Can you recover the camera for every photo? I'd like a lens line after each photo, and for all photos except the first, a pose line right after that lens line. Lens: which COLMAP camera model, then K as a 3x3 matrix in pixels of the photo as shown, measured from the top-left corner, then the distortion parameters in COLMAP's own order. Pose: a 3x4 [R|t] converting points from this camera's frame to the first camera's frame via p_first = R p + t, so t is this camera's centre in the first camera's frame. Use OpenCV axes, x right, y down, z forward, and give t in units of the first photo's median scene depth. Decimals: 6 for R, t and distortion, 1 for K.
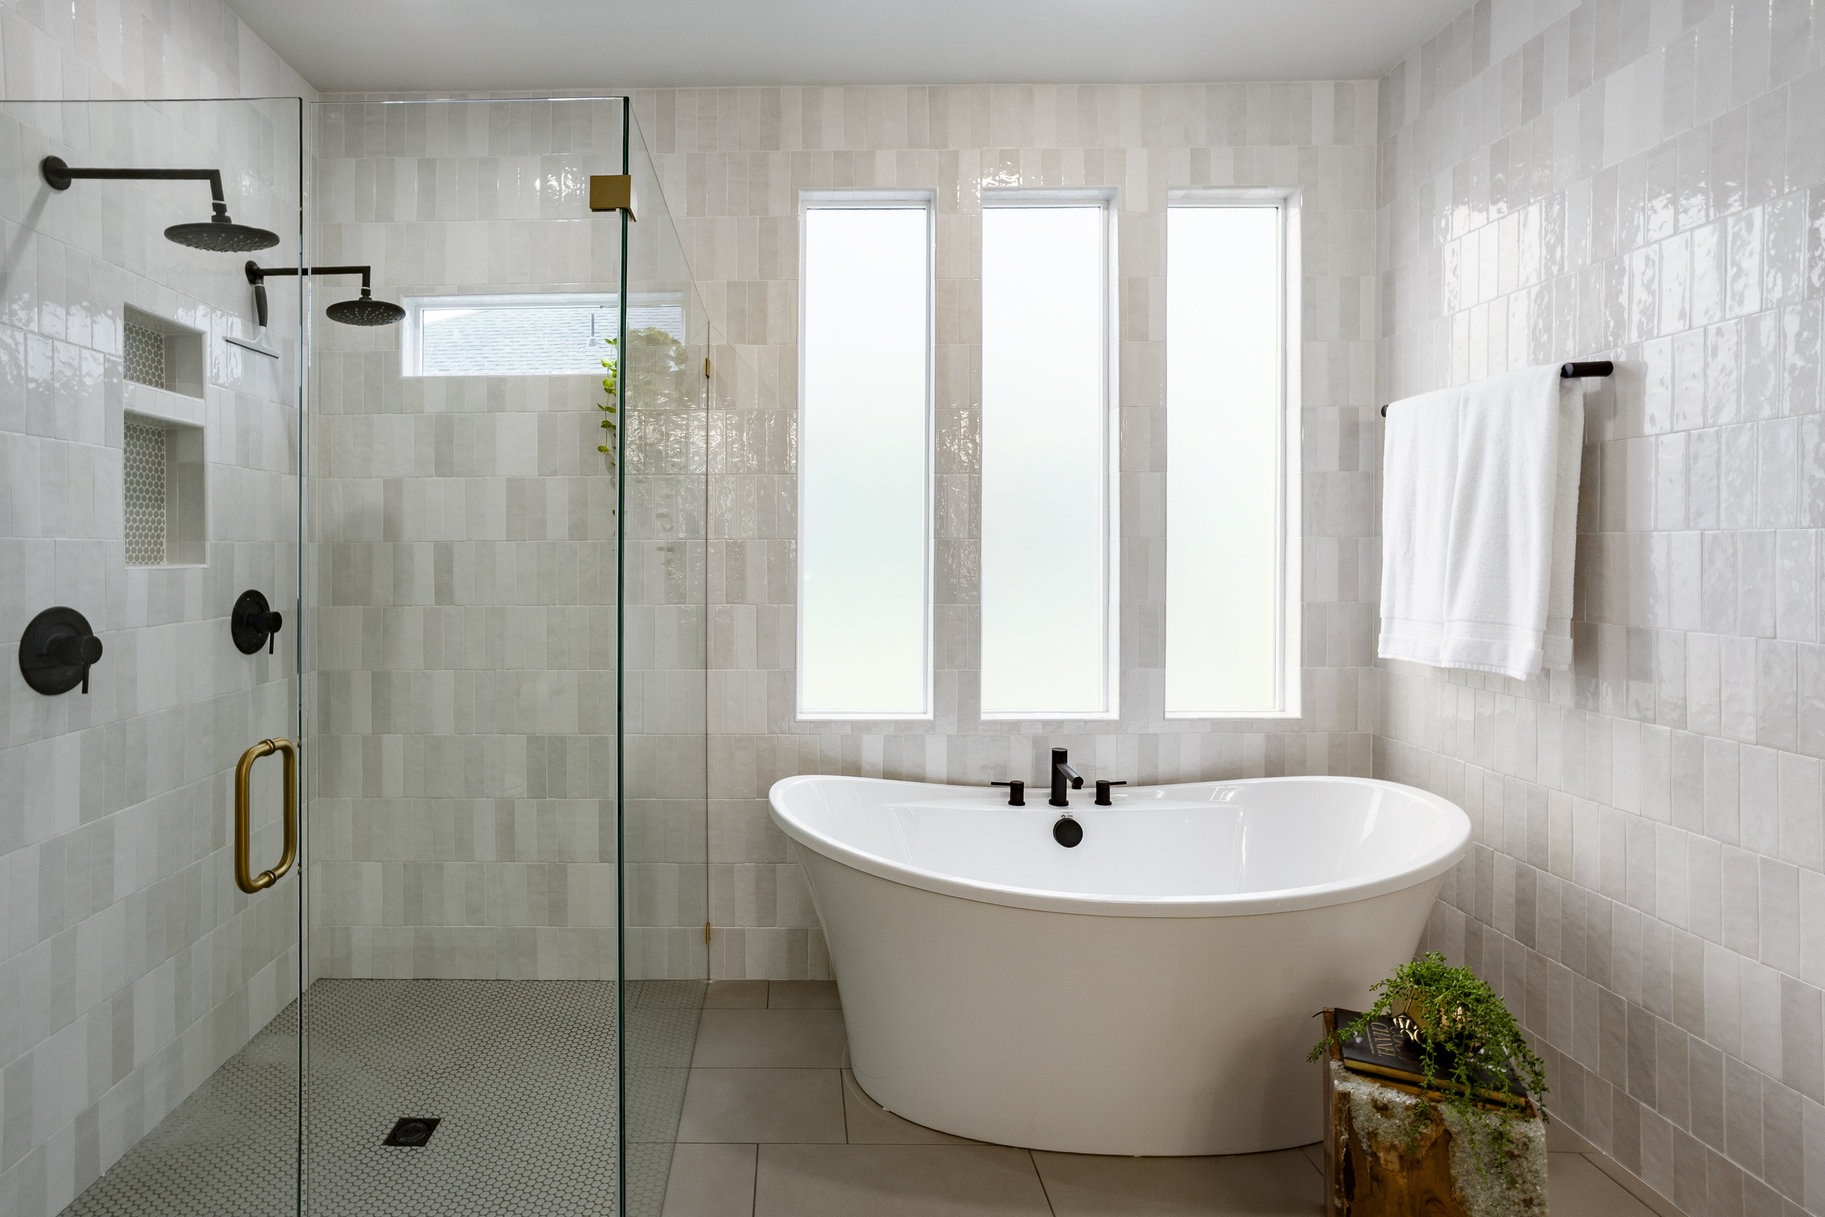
lens RADIAL K [[904.5, 0, 912.4], [0, 904.5, 524.9], [0, 0, 1]] dist [-0.002019, 0.022555]
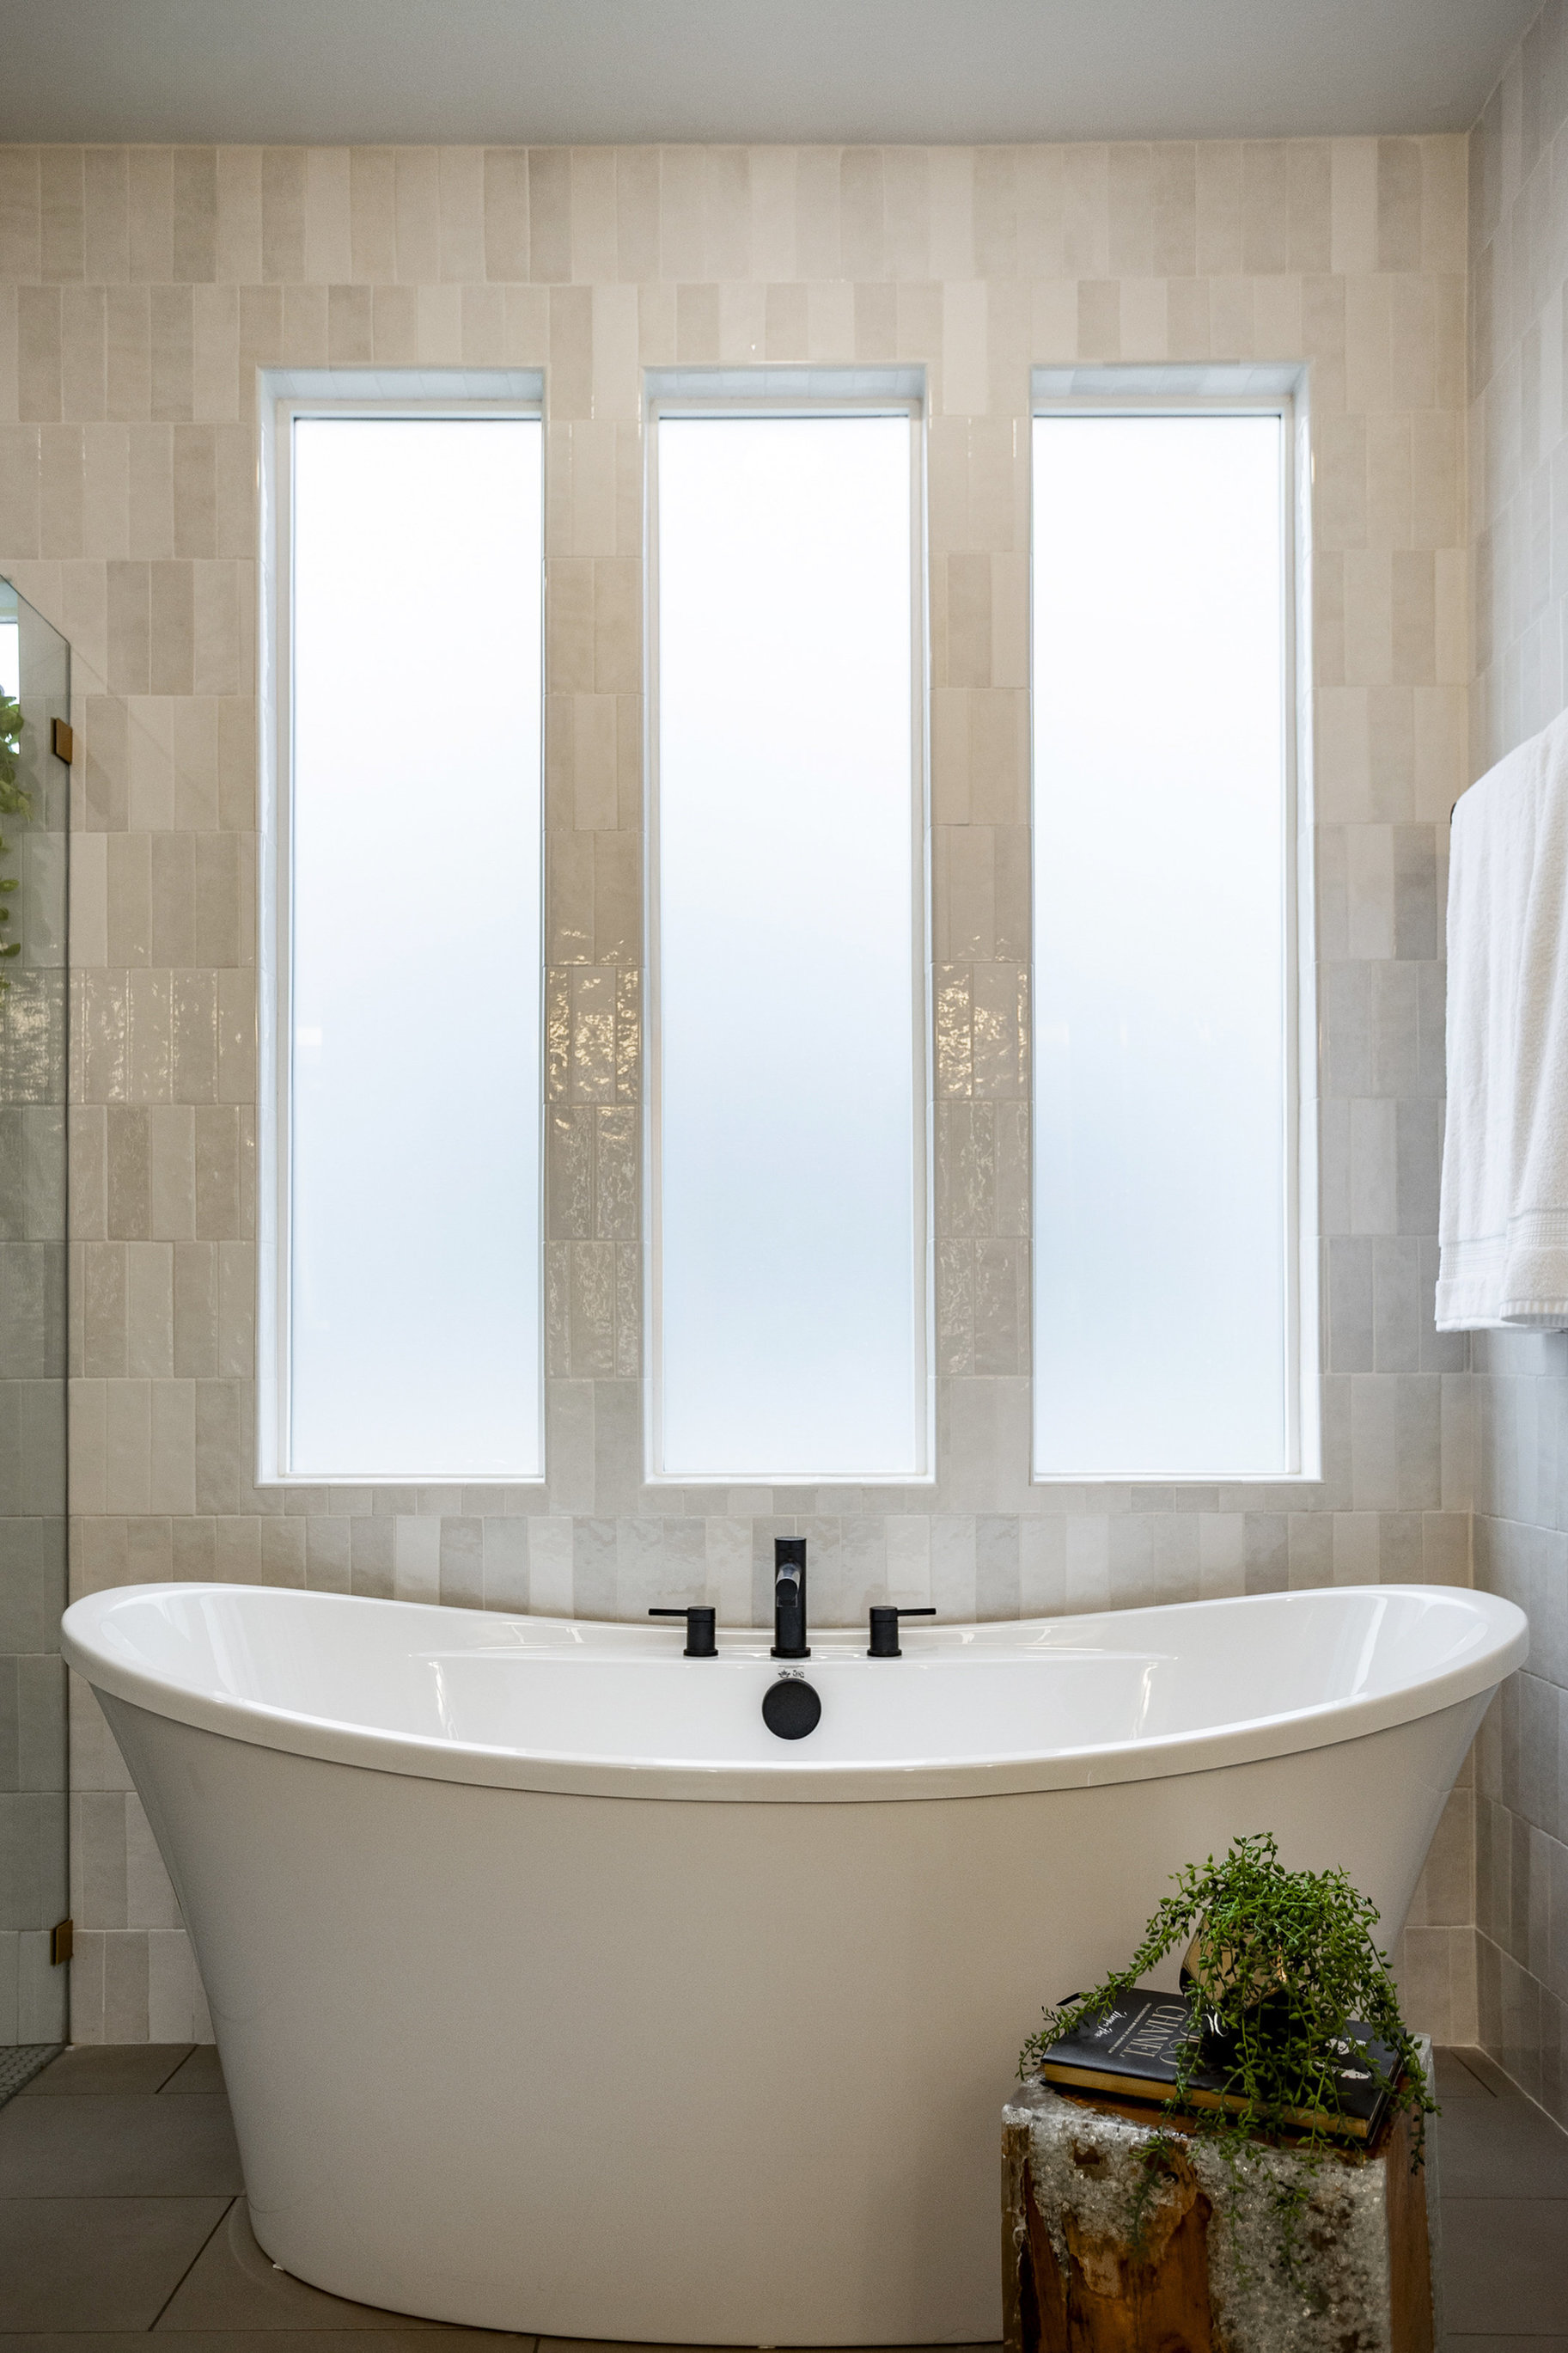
lens RADIAL K [[1848.9, 0, 784.0], [0, 1848.9, 1176.5], [0, 0, 1]] dist [0.001627, 0.067162]
pose [[0.999999, -0.000037, -0.001316, 0.153981], [0.000019, 0.999913, -0.013197, 0.068610], [0.001317, 0.013197, 0.999912, 0.027813]]
